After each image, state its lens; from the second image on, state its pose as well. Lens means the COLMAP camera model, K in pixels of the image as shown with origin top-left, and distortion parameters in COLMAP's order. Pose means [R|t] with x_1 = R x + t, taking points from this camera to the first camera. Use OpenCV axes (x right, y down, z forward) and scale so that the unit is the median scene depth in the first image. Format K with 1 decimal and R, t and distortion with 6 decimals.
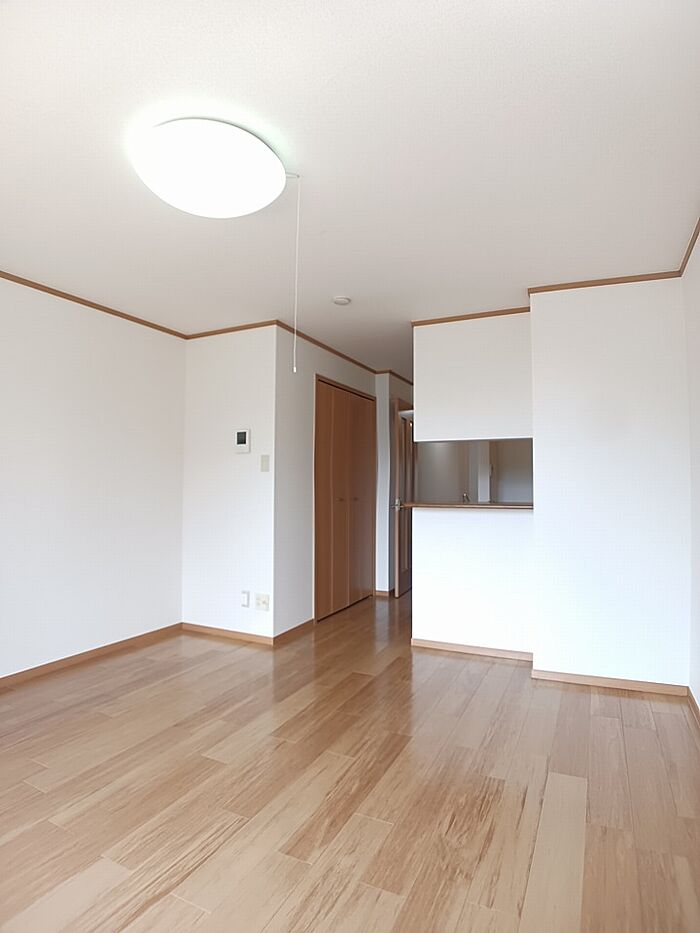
lens RADIAL K [[516.3, 0, 355.6], [0, 516.3, 472.3], [0, 0, 1]] dist [-0.026756, 0.000307]
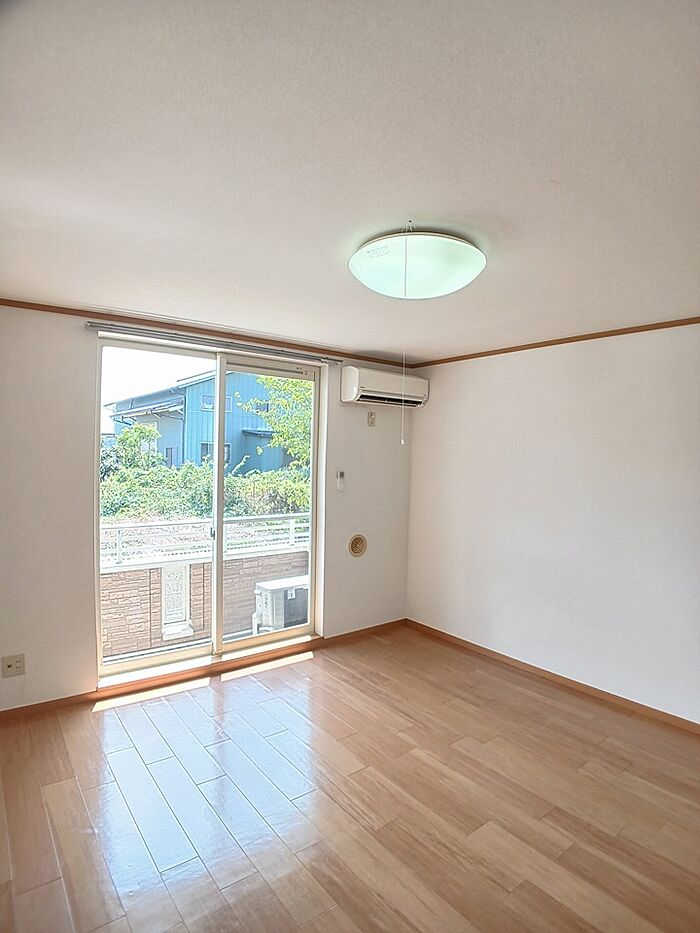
lens RADIAL K [[516.3, 0, 357.7], [0, 516.3, 463.2], [0, 0, 1]] dist [-0.026756, 0.000307]
pose [[-0.444408, -0.006714, -0.895799, 0.750395], [0.022752, 0.999565, -0.018780, -0.139306], [0.895535, -0.028727, -0.444062, 1.307467]]
